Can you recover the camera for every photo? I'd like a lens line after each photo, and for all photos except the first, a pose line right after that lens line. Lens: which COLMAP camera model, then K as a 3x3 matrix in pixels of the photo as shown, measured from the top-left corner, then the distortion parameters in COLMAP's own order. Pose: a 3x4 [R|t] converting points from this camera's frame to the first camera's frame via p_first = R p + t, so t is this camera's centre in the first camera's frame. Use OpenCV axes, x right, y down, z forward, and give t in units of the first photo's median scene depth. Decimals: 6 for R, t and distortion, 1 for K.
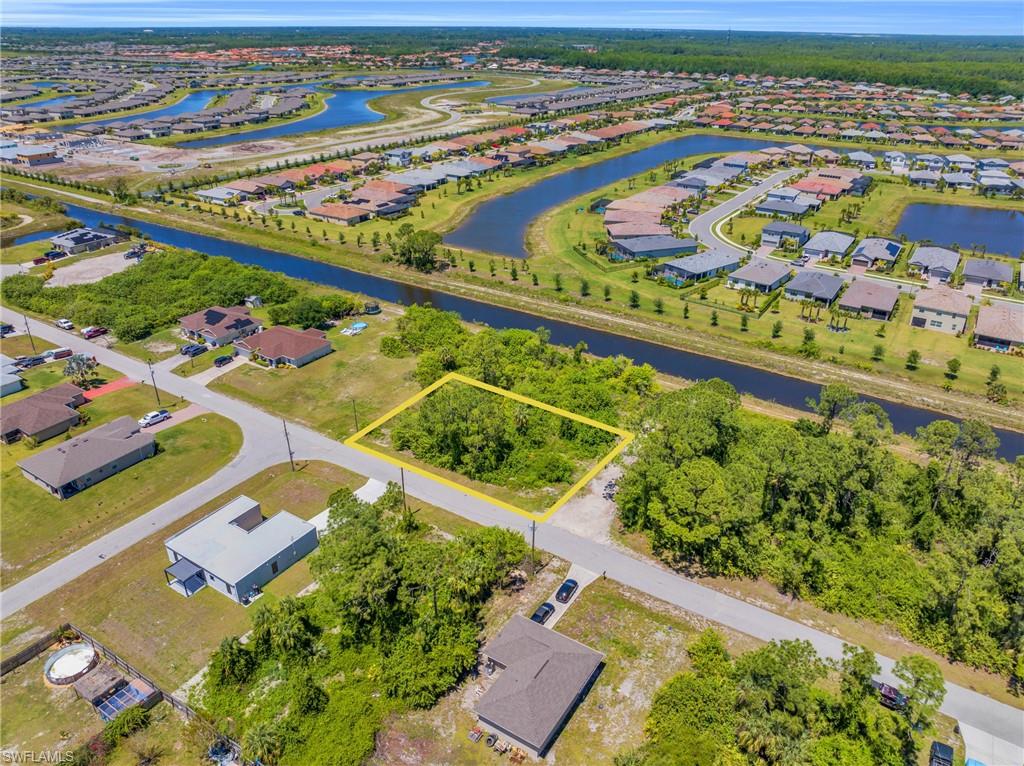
lens RADIAL K [[719.6, 0, 516.0], [0, 719.6, 383.7], [0, 0, 1]] dist [-0.056198, 0.025339]
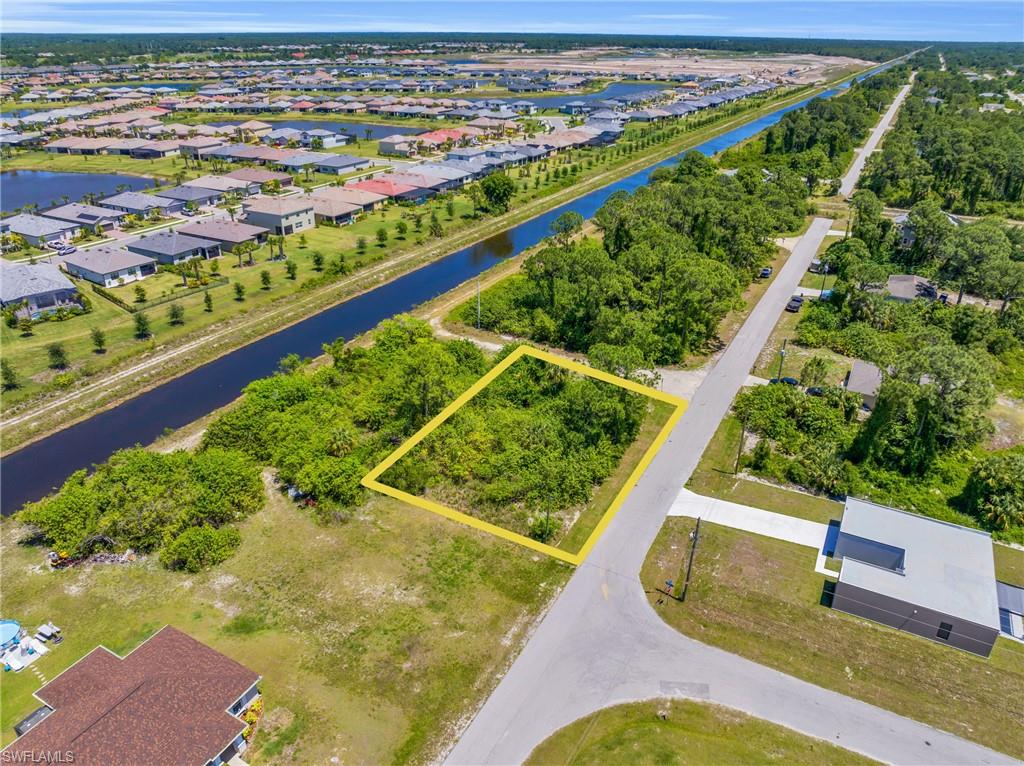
lens RADIAL K [[719.6, 0, 516.0], [0, 719.6, 383.7], [0, 0, 1]] dist [-0.056198, 0.025339]
pose [[-0.076603, -0.450128, 0.889672, -0.596744], [0.441082, 0.784935, 0.435114, -0.264055], [-0.894191, 0.425750, 0.138415, 0.785342]]
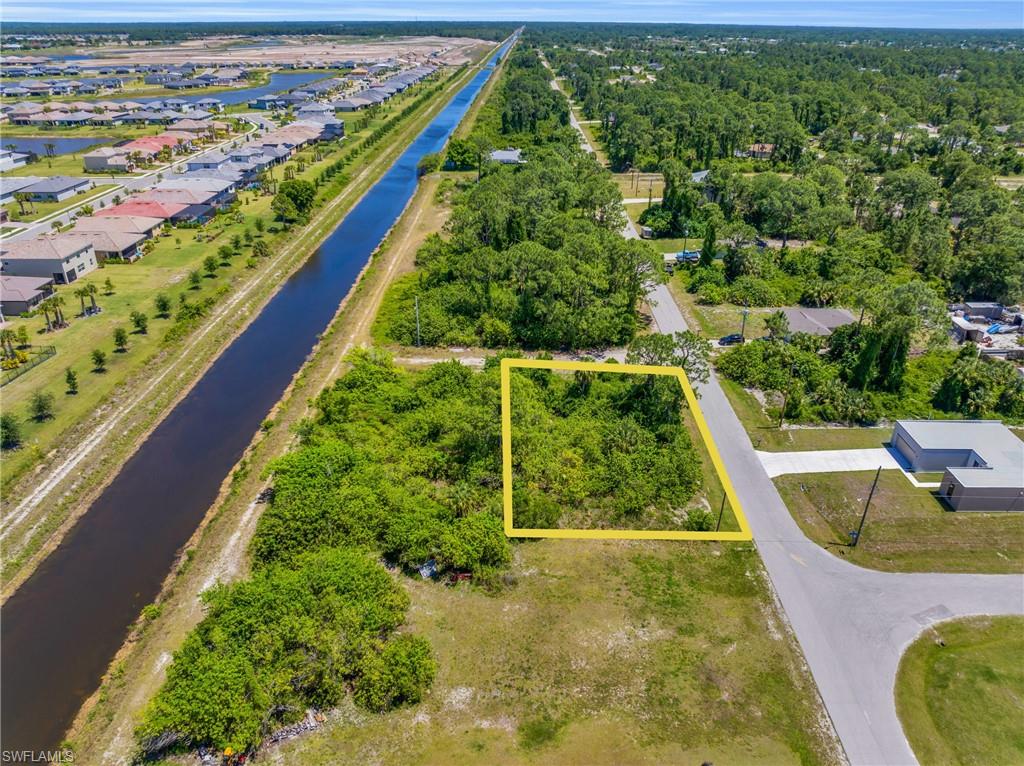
lens RADIAL K [[719.6, 0, 516.0], [0, 719.6, 383.7], [0, 0, 1]] dist [-0.056198, 0.025339]
pose [[-0.533131, -0.395524, 0.747885, -0.459948], [0.372079, 0.684298, 0.627132, -0.393202], [-0.759822, 0.612615, -0.217654, 1.038883]]
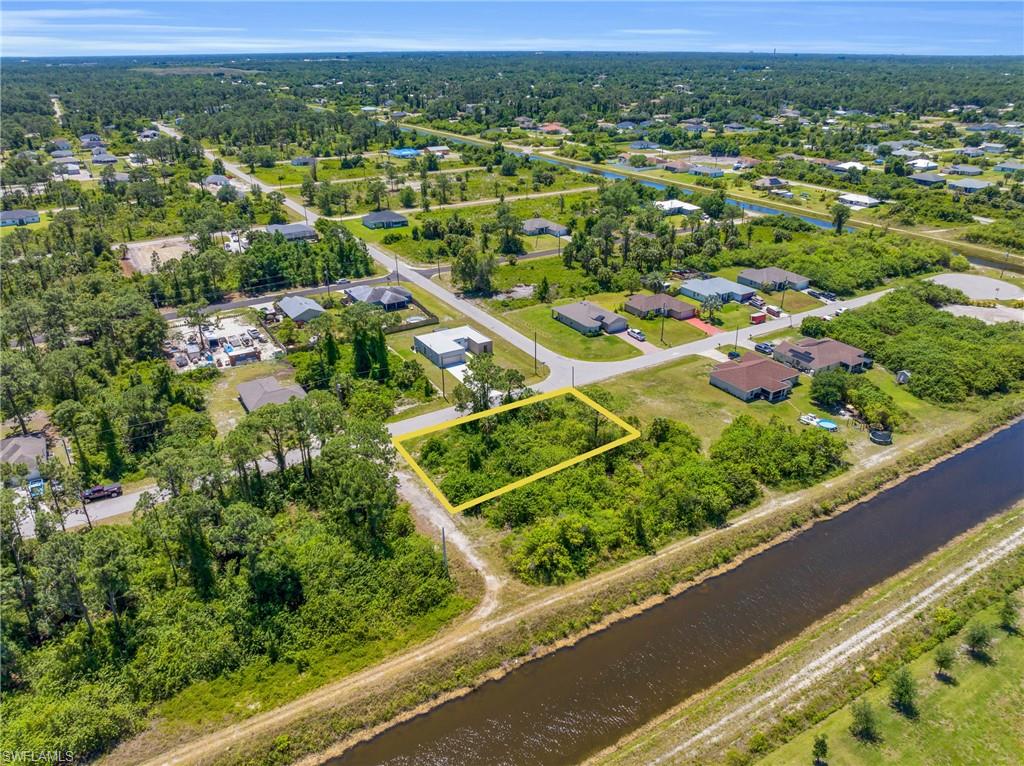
lens RADIAL K [[719.6, 0, 516.0], [0, 719.6, 383.7], [0, 0, 1]] dist [-0.056198, 0.025339]
pose [[-0.431391, 0.375852, -0.820145, 0.693001], [-0.411480, 0.727047, 0.549624, -0.495196], [0.802861, 0.574576, -0.158986, 0.975993]]
